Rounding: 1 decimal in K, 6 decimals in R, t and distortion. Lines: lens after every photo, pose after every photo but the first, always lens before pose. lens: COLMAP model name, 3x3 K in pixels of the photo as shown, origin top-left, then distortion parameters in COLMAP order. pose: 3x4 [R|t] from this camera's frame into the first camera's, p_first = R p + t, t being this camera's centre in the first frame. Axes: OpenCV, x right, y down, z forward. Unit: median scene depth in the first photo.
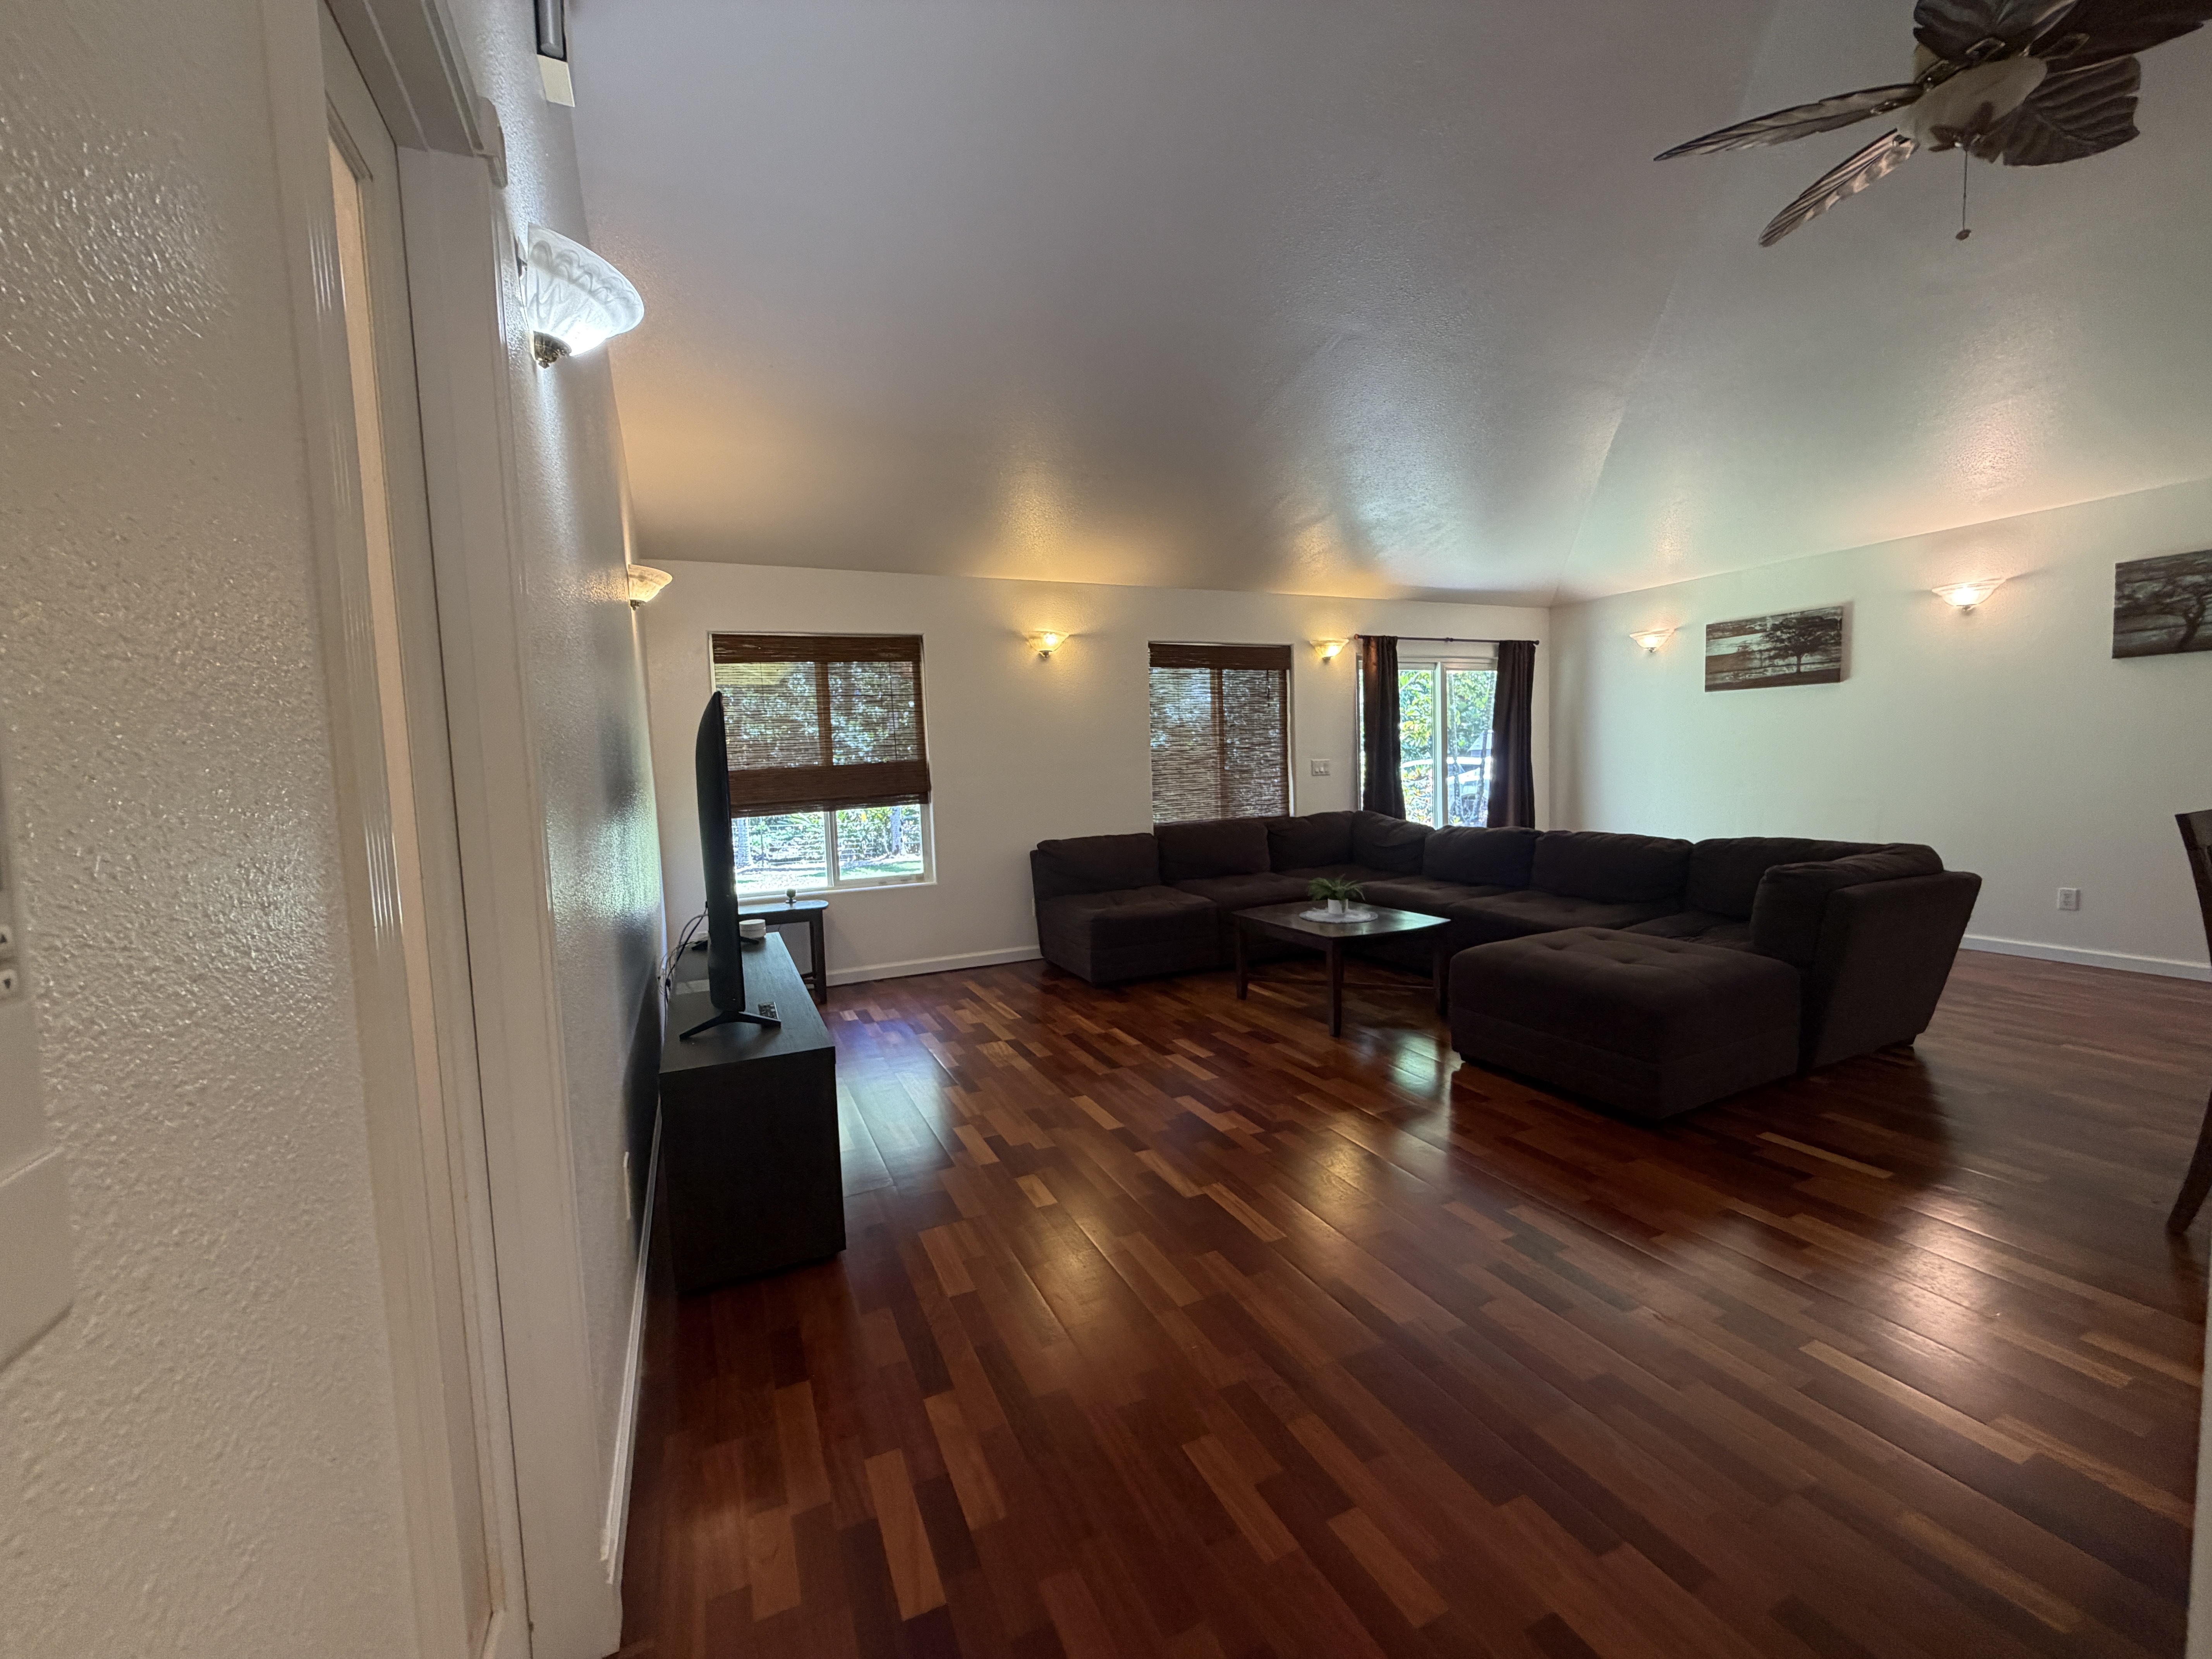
lens RADIAL K [[888.5, 0, 1096.8], [0, 888.5, 826.7], [0, 0, 1]] dist [0.001213, 0.000209]
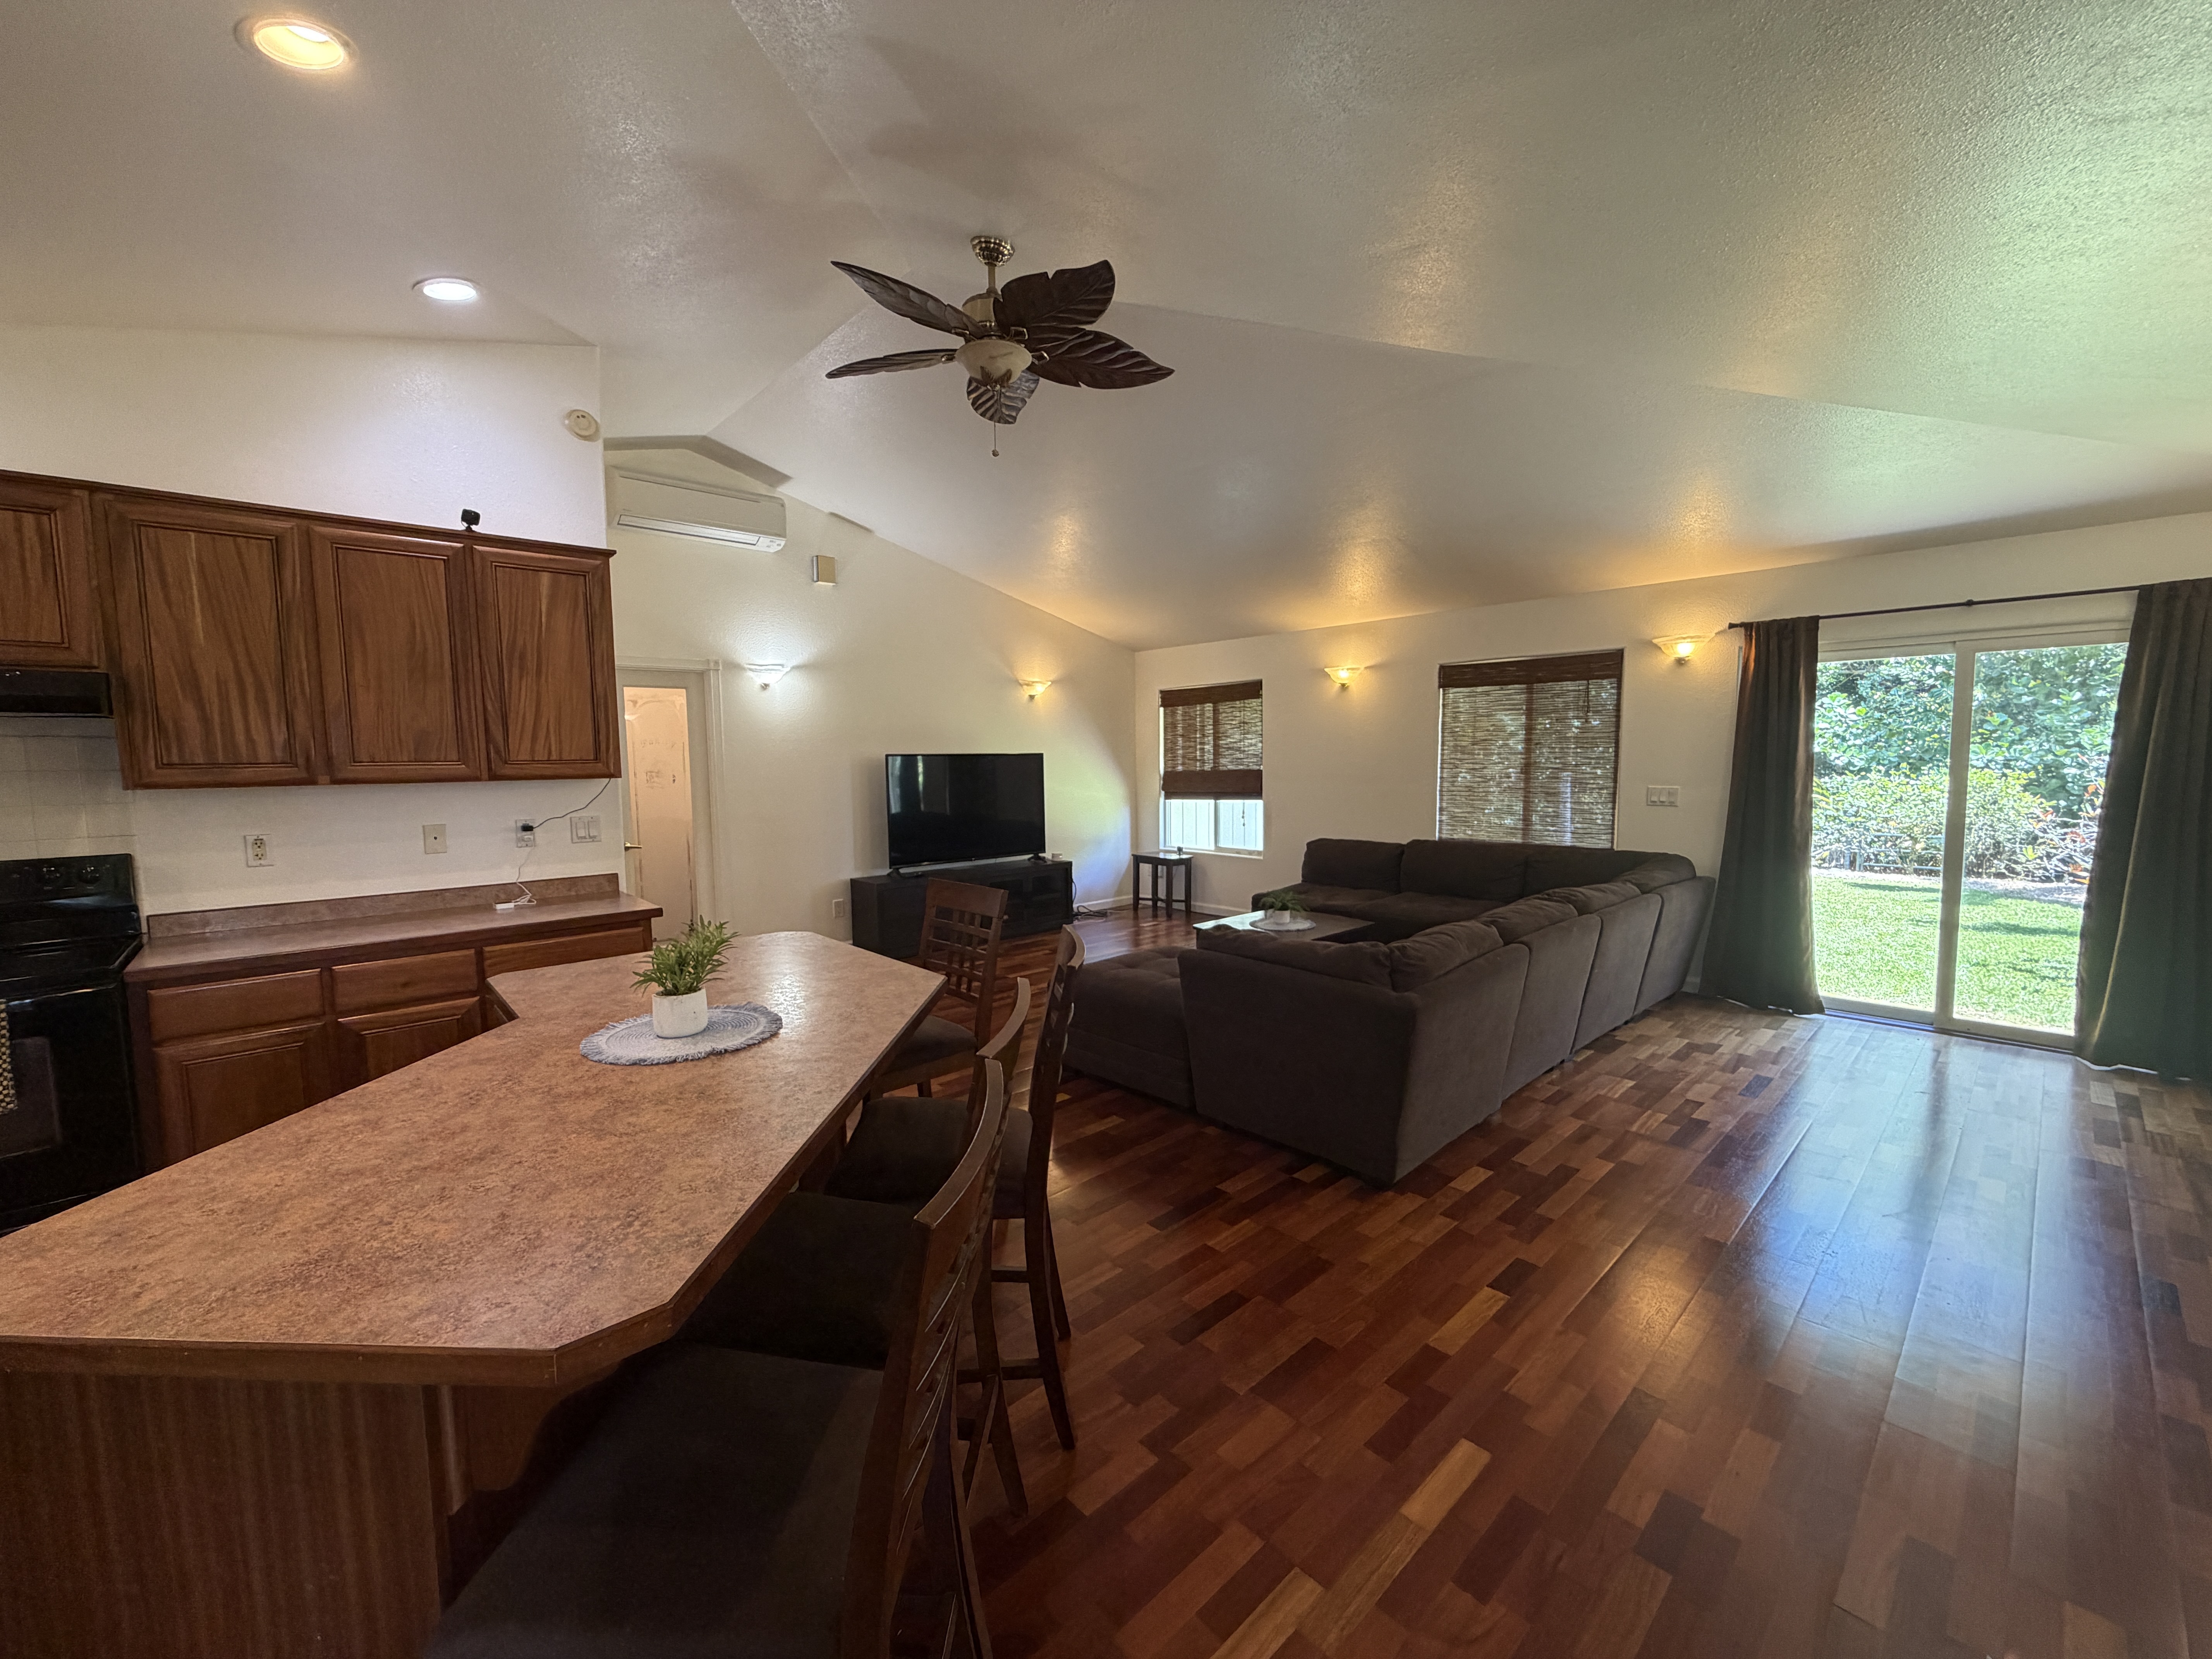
lens RADIAL K [[885.0, 0, 1094.2], [0, 885.0, 829.0], [0, 0, 1]] dist [0.000627, -0.000124]
pose [[0.310588, 0.112308, -0.943887, 1.043860], [-0.066674, 0.993124, 0.096227, -0.098006], [0.948203, 0.033045, 0.315941, 0.317795]]
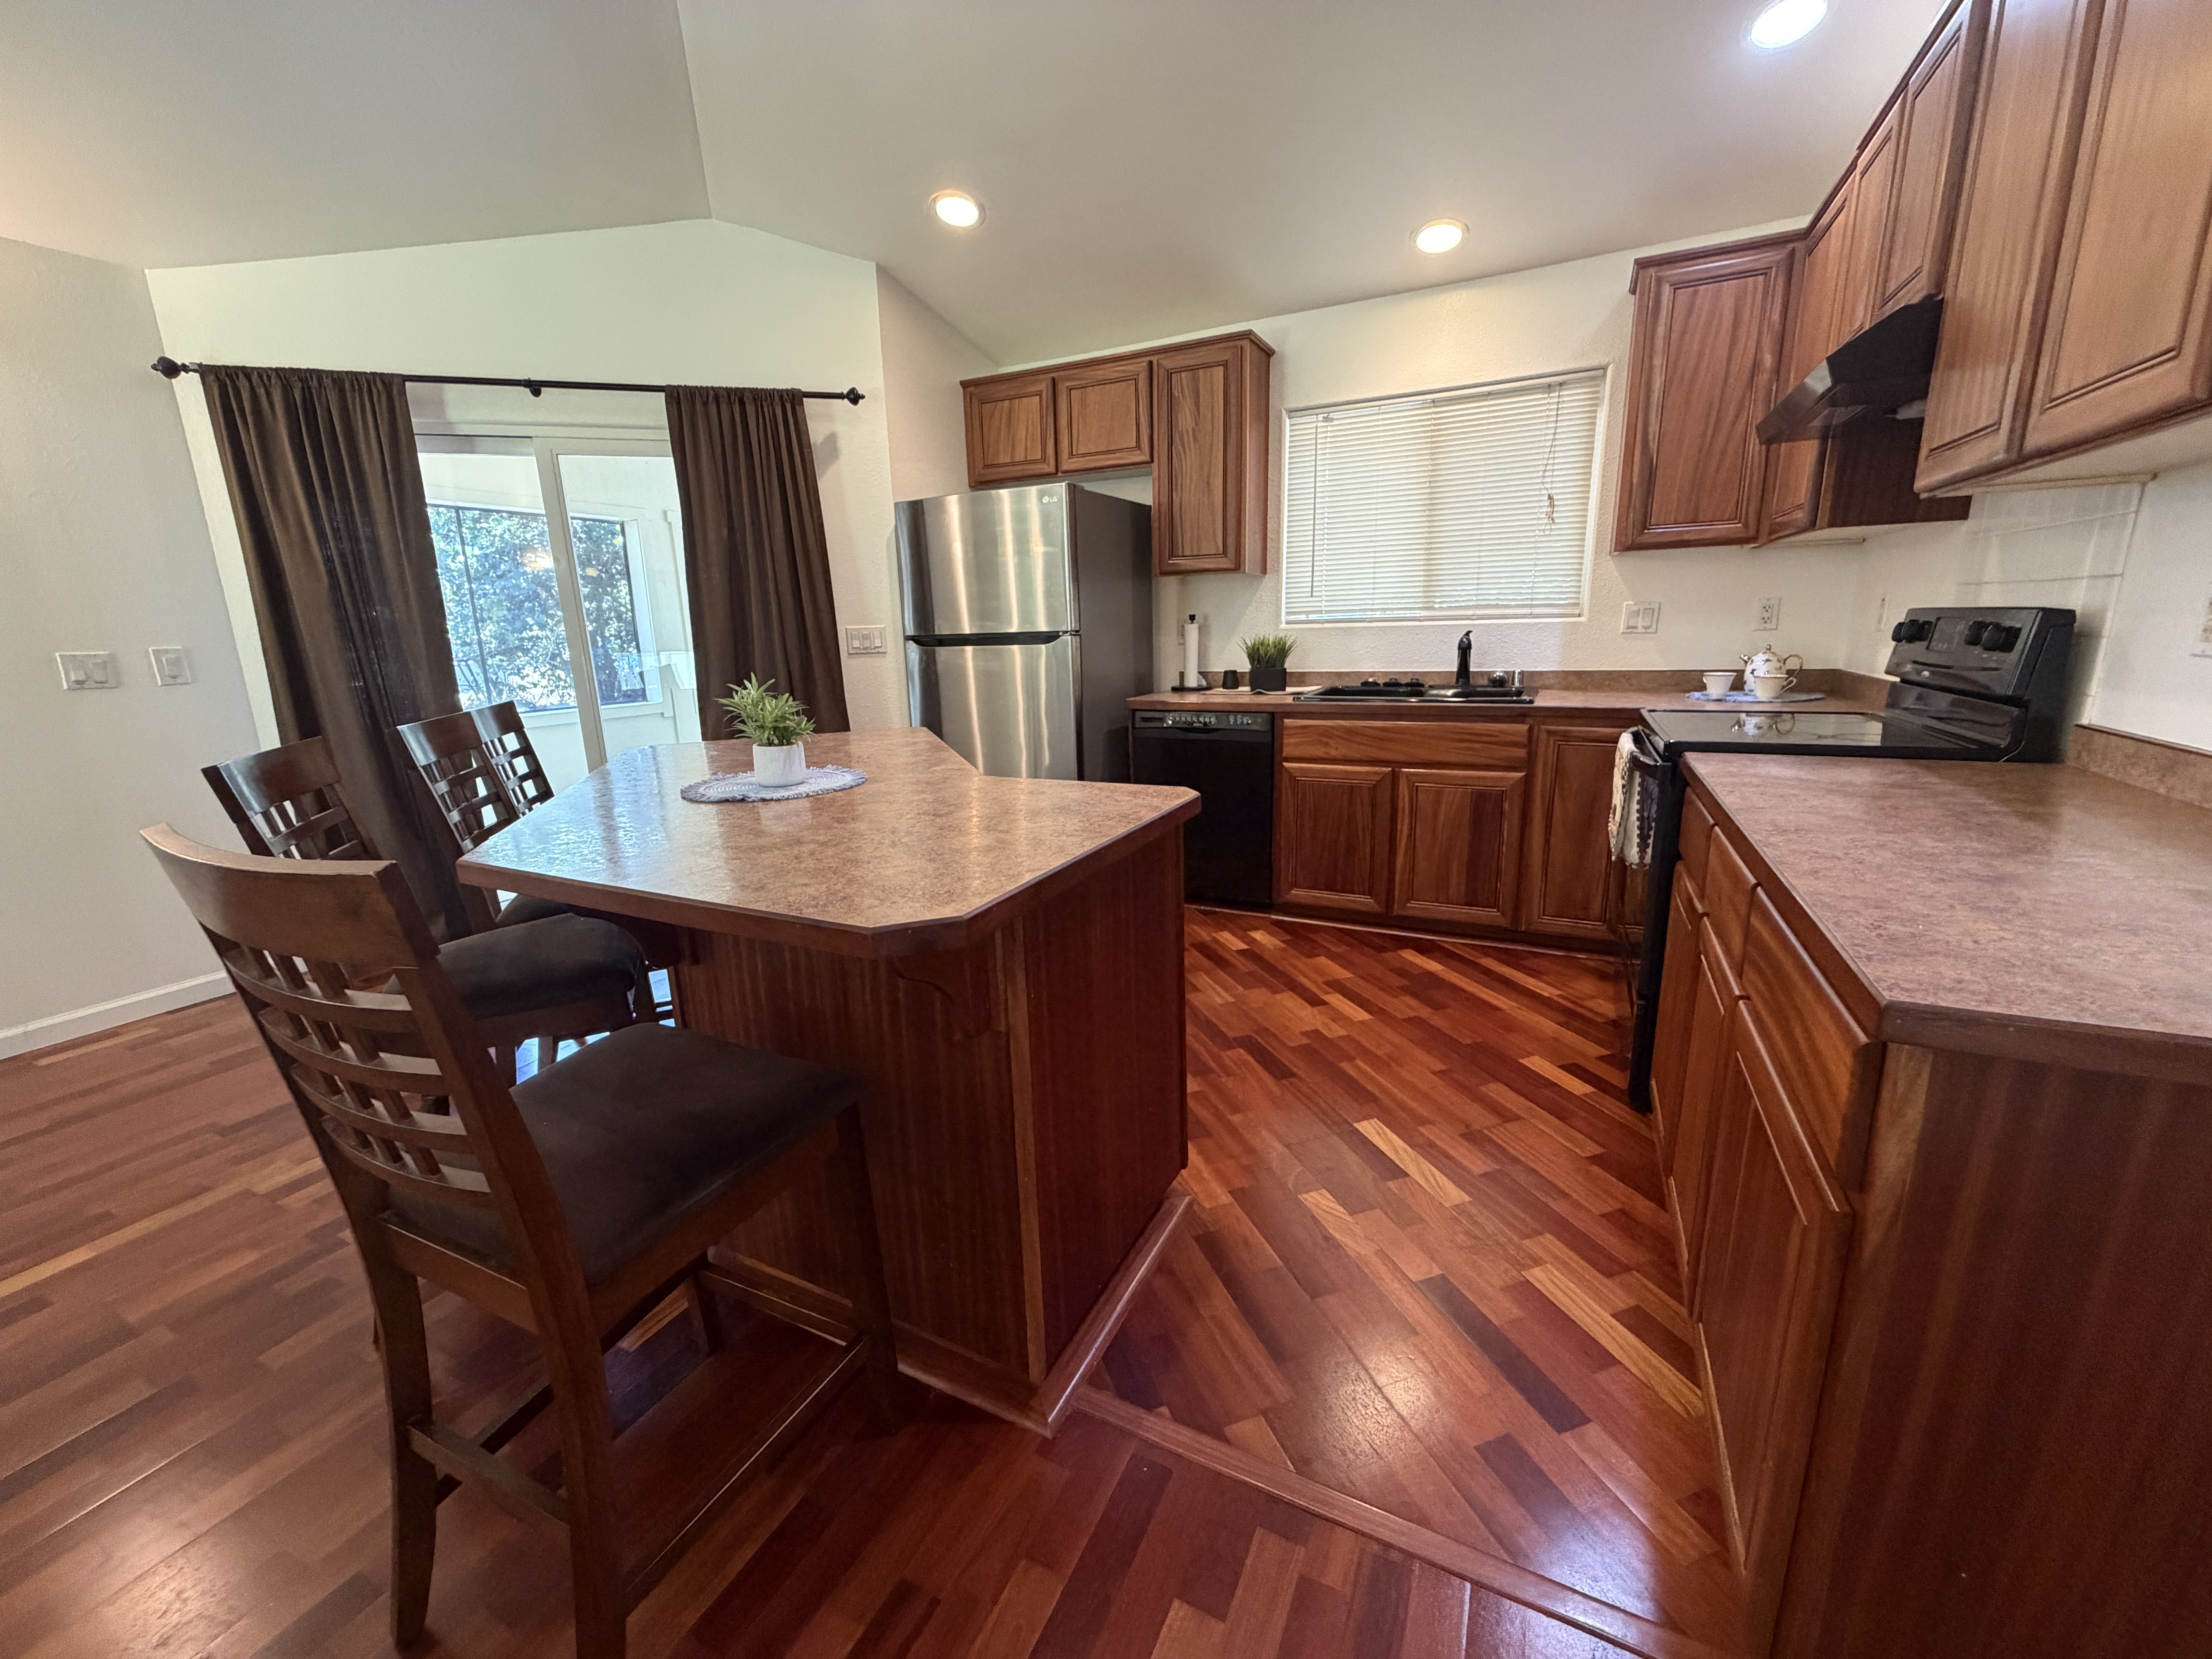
lens RADIAL K [[884.3, 0, 1097.5], [0, 884.3, 826.8], [0, 0, 1]] dist [-0.000051, 0.000075]
pose [[-0.624250, -0.123461, 0.771407, 0.323893], [0.110884, 0.963434, 0.243925, -0.032032], [-0.773315, 0.237807, -0.587734, 0.392947]]
